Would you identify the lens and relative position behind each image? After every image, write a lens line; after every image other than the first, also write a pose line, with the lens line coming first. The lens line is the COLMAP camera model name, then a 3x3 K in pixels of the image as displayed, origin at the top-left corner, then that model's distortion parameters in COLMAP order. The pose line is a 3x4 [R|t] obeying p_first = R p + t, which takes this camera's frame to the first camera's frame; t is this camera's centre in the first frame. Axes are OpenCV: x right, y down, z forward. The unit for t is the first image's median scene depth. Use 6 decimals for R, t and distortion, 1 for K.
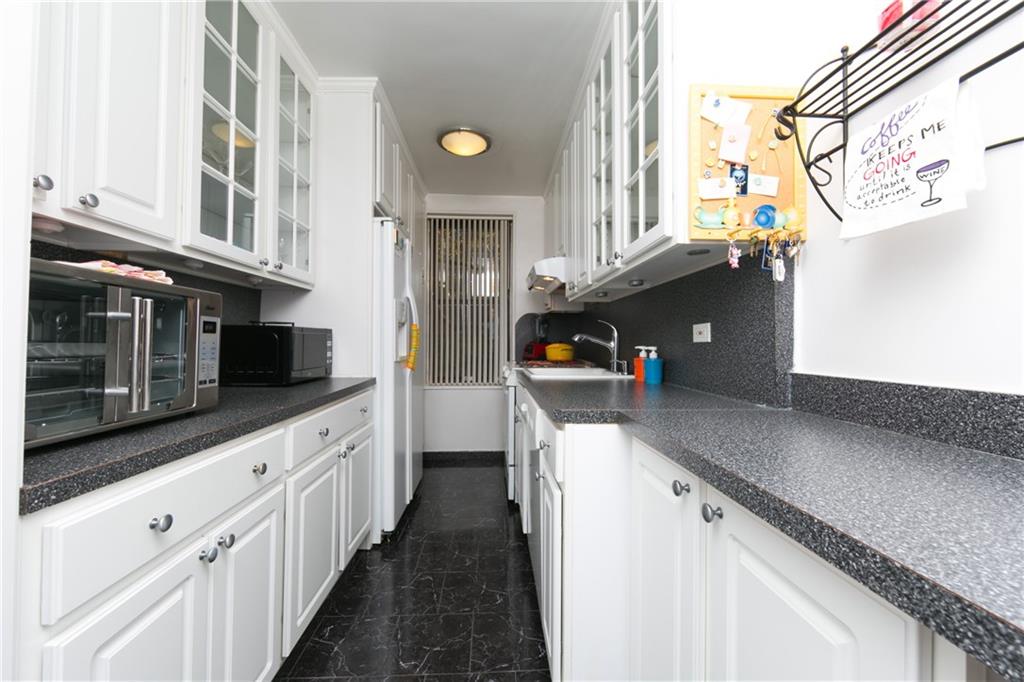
lens RADIAL K [[402.0, 0, 511.6], [0, 402.0, 340.0], [0, 0, 1]] dist [-0.004016, -0.000565]
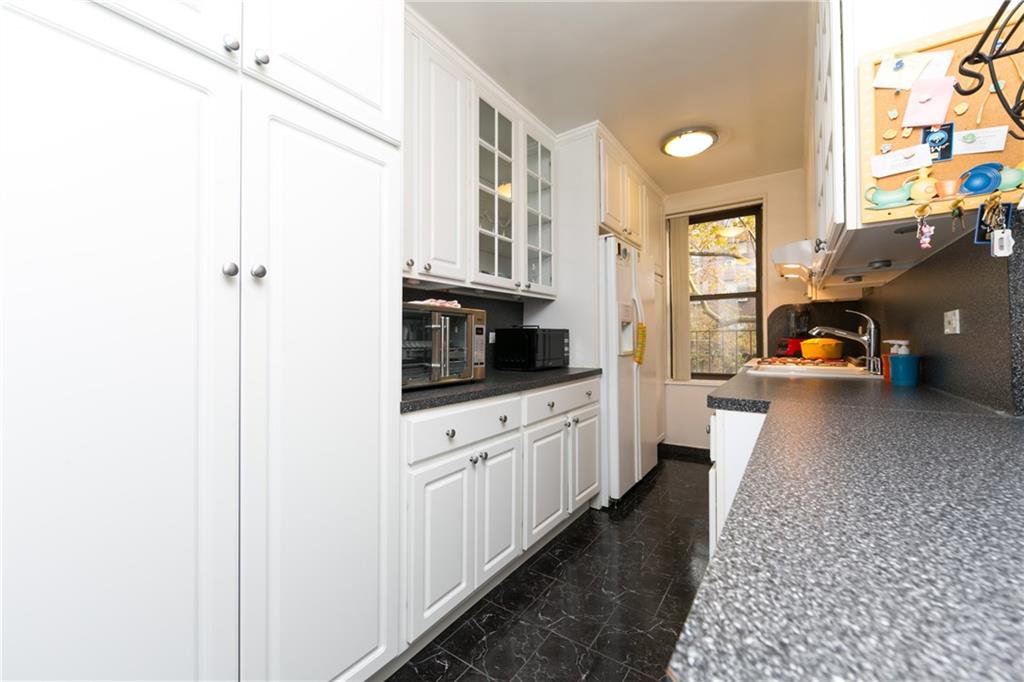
lens RADIAL K [[402.0, 0, 511.3], [0, 402.0, 340.5], [0, 0, 1]] dist [-0.004016, -0.000565]
pose [[0.789386, -0.010487, -0.613808, 0.341725], [0.015301, 0.999880, 0.002594, 0.004140], [0.613706, -0.011440, 0.789451, -0.216934]]
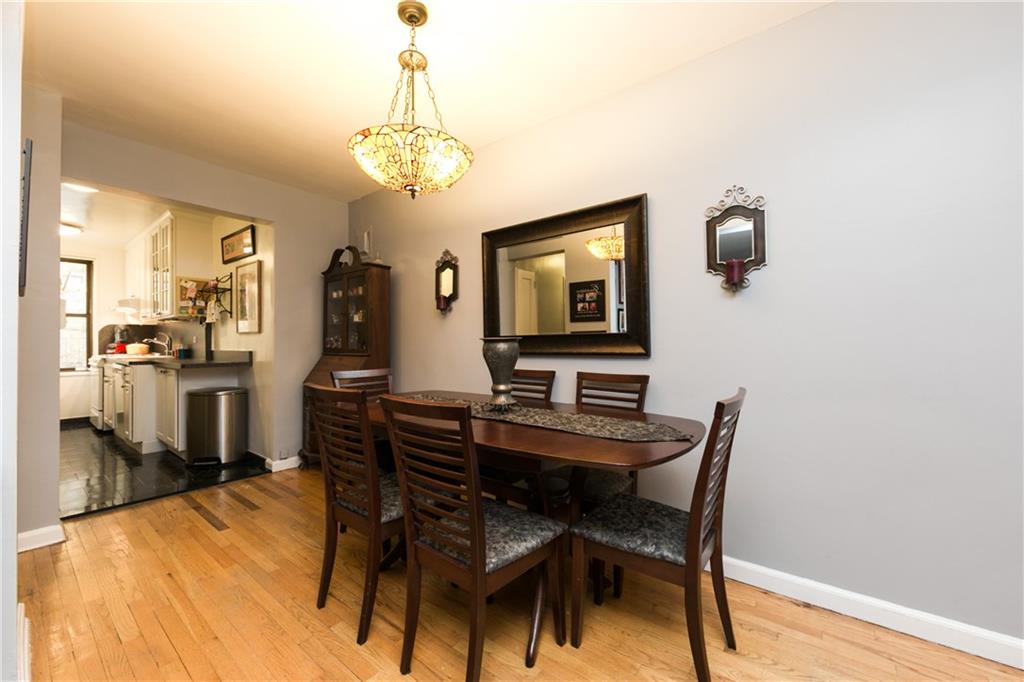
lens RADIAL K [[402.0, 0, 509.5], [0, 402.0, 338.9], [0, 0, 1]] dist [-0.004016, -0.000565]
pose [[0.653003, -0.001881, 0.757353, -0.366758], [0.001012, 0.999998, 0.001611, -0.031296], [-0.757354, -0.000285, 0.653004, -3.684781]]
